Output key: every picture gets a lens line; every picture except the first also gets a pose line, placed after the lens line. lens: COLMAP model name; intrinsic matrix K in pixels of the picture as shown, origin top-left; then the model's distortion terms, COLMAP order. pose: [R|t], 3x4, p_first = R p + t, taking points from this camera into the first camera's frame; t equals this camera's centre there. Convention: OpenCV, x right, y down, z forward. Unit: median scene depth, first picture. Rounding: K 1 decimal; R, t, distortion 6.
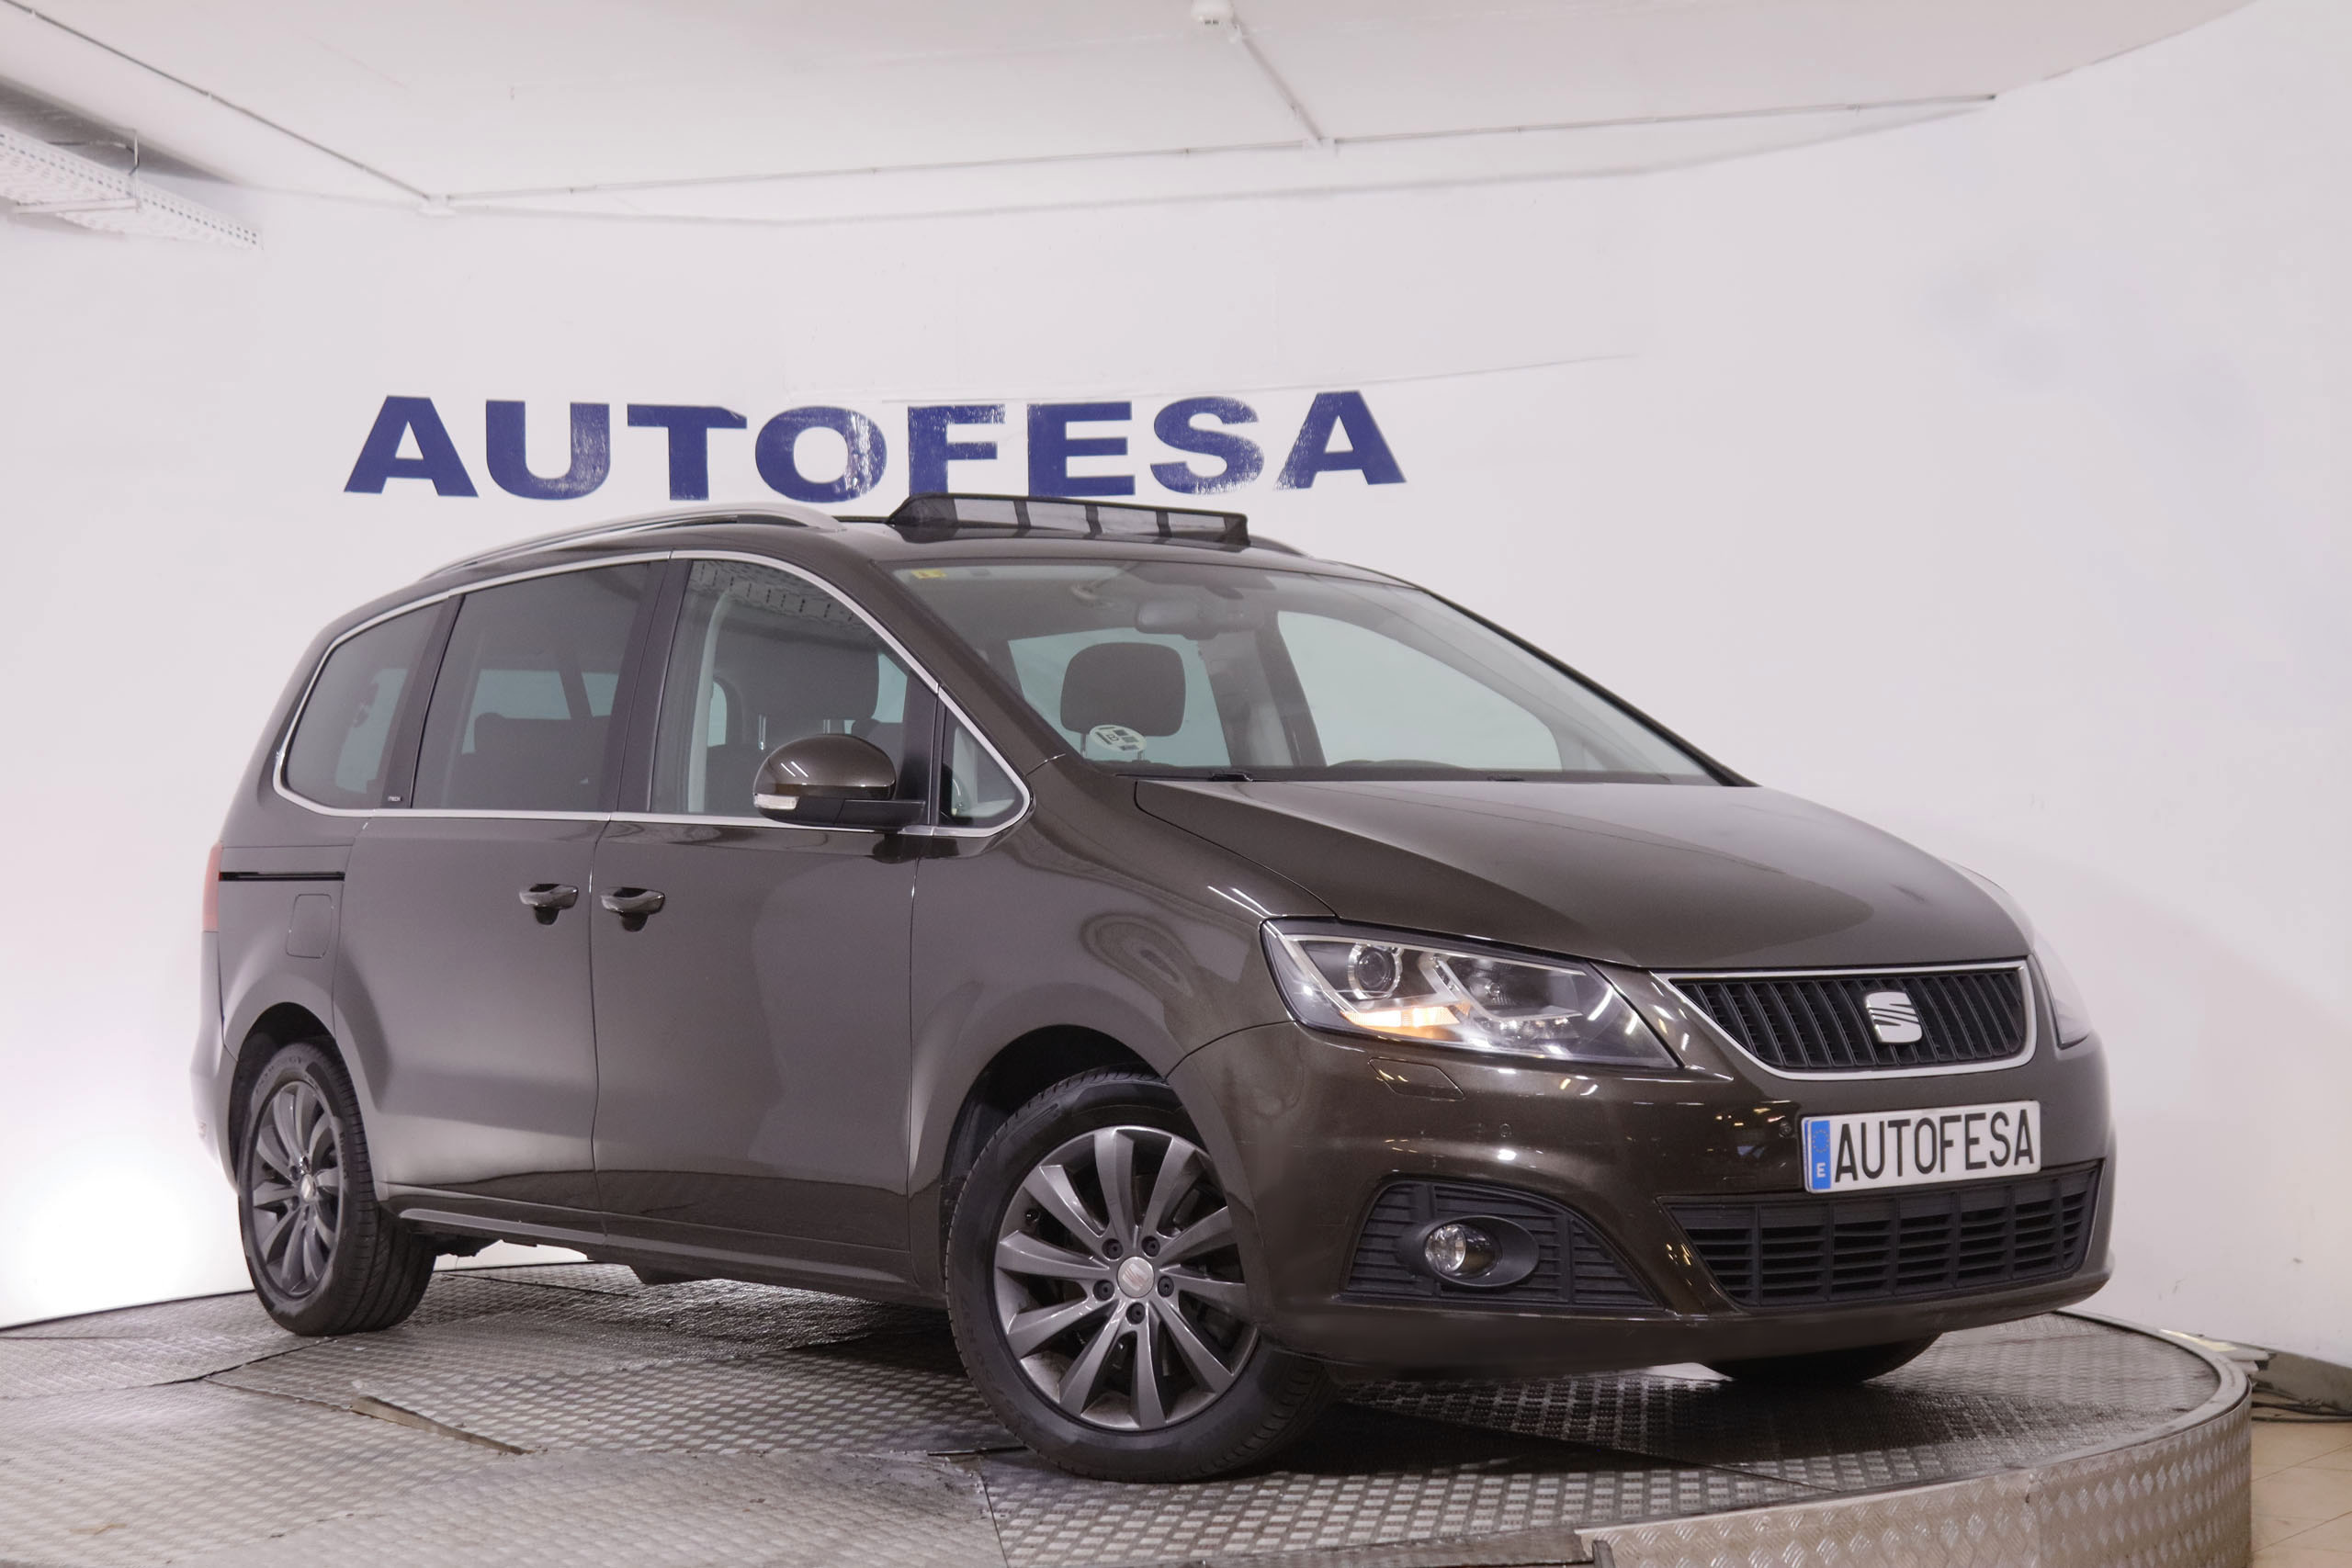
lens RADIAL K [[3829.4, 0, 1171.6], [0, 3829.4, 777.1], [0, 0, 1]] dist [0.072536, 0.000000]
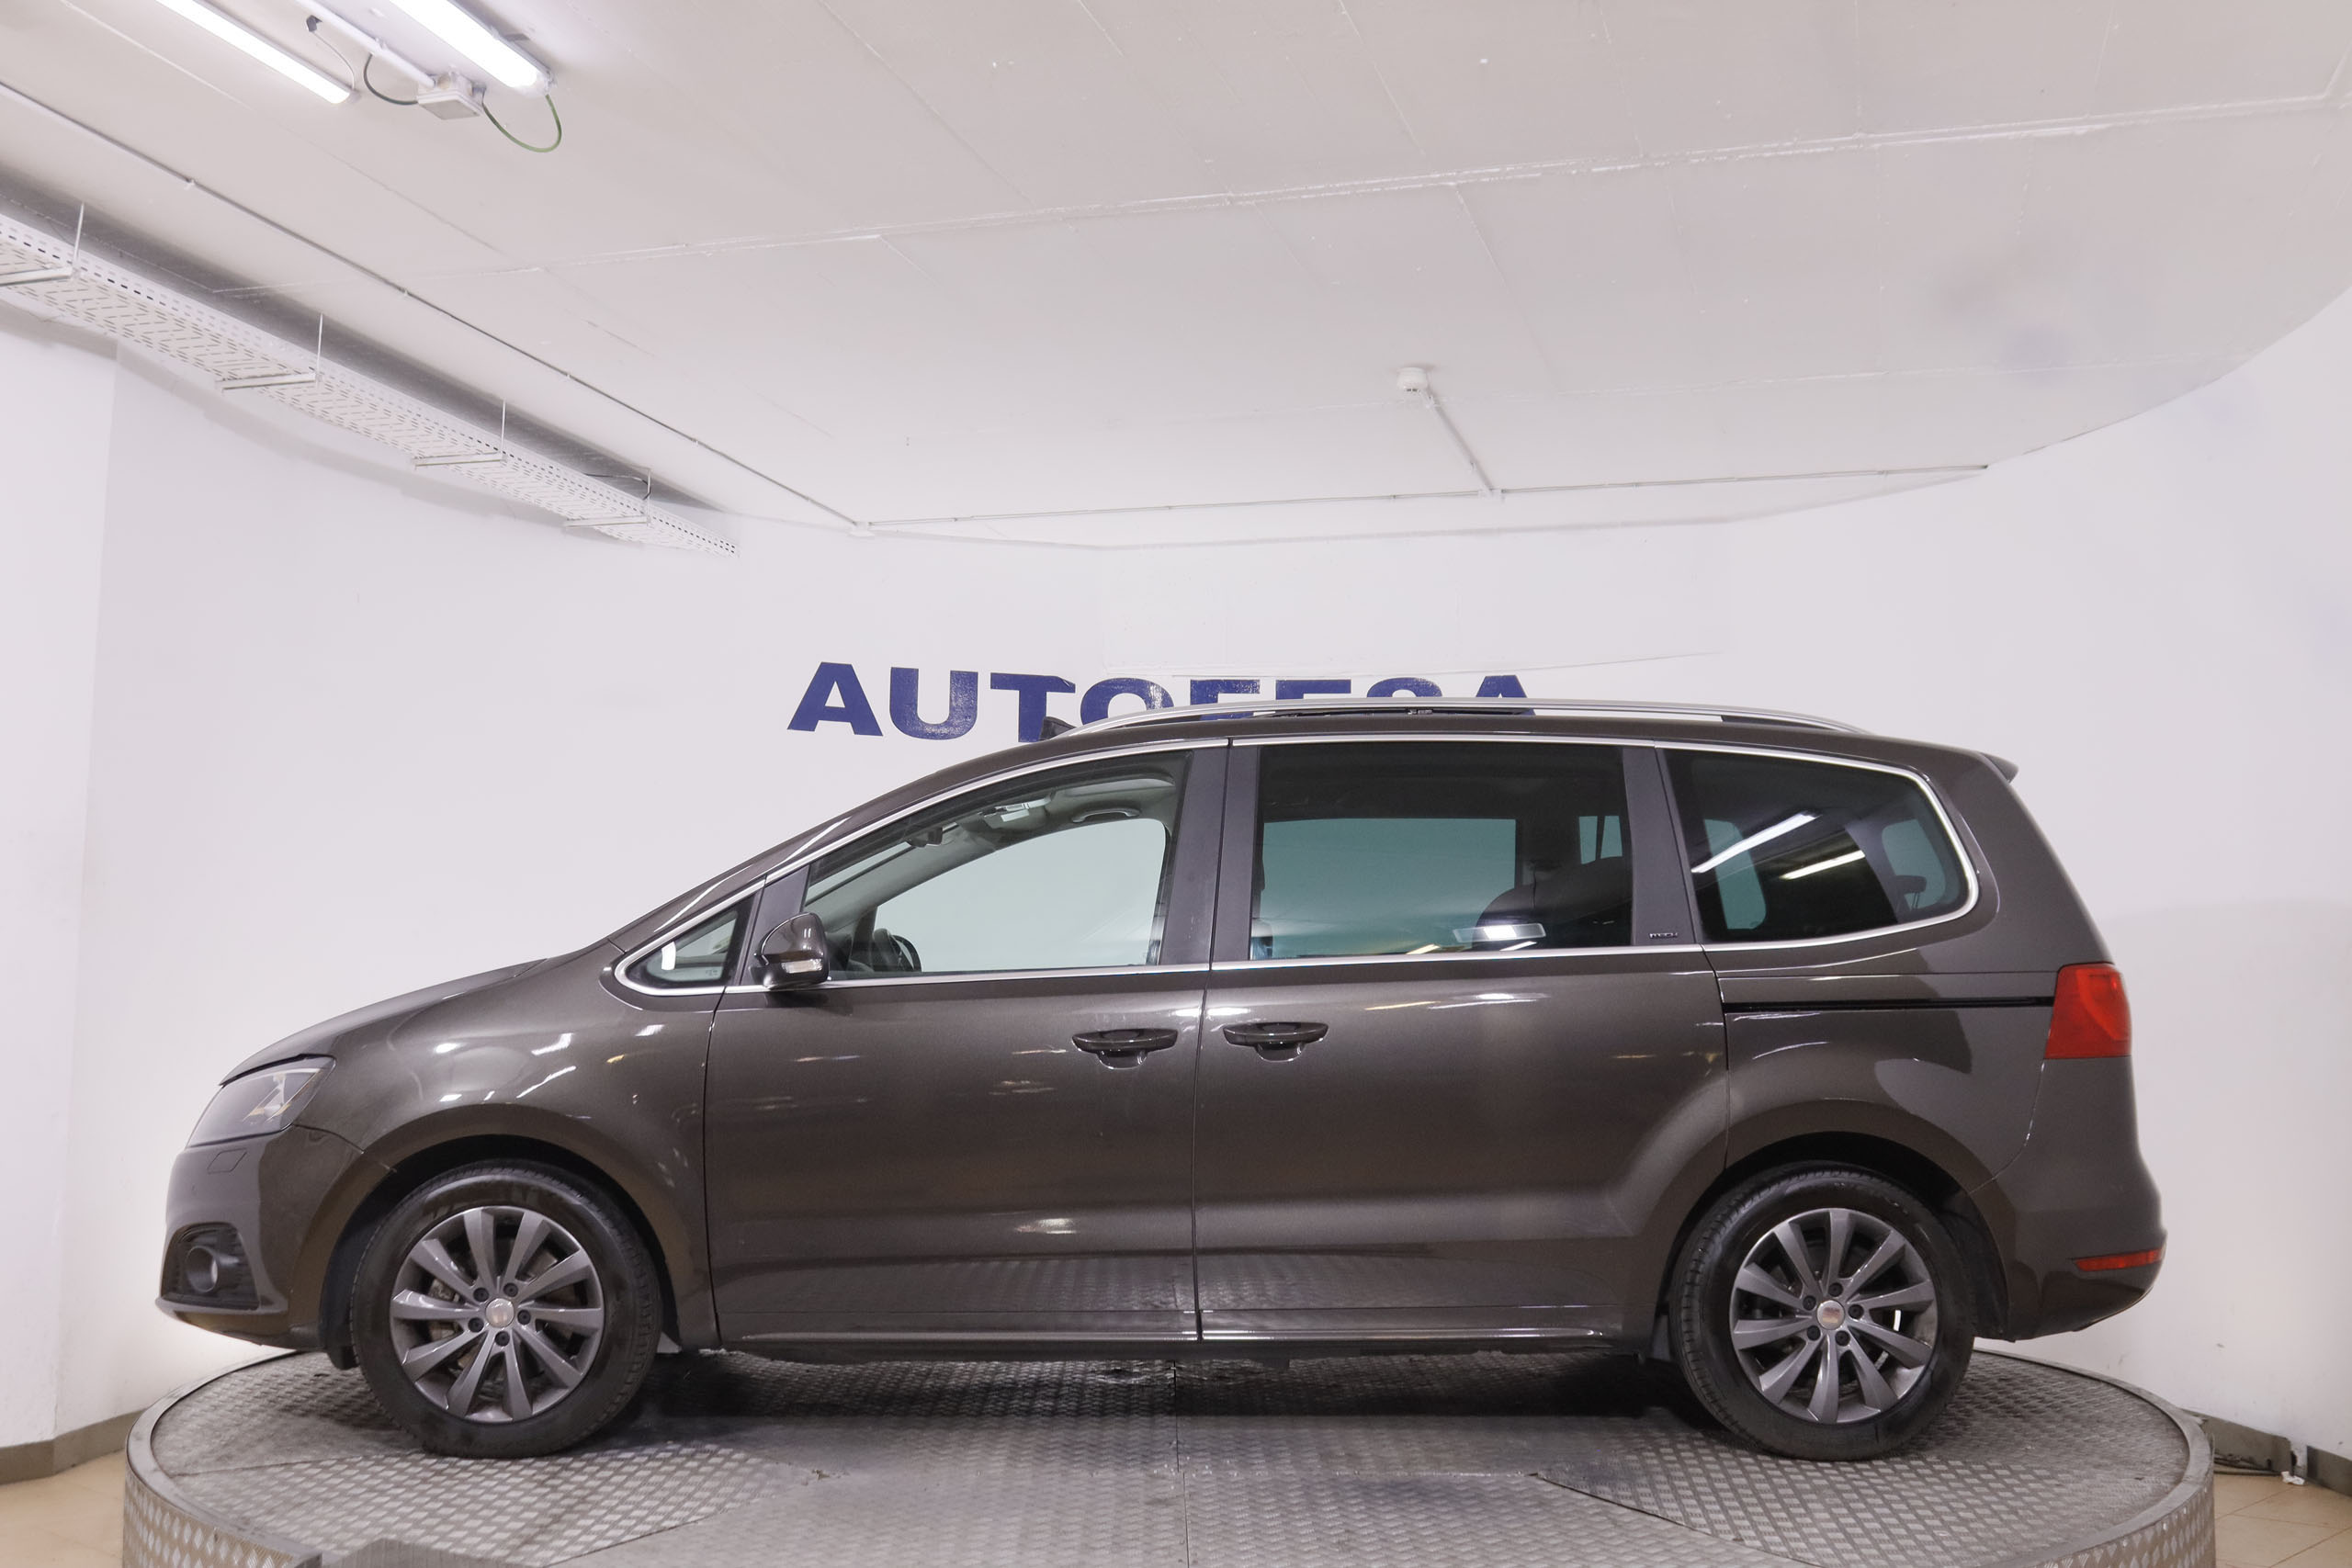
lens RADIAL K [[2437.6, 0, 1214.4], [0, 2437.6, 779.0], [0, 0, 1]] dist [-0.038854, 0.000000]
pose [[0.997121, 0.025035, -0.071573, 0.004752], [-0.030318, 0.996819, -0.073701, 0.005040], [0.069500, 0.075659, 0.994709, 0.128440]]
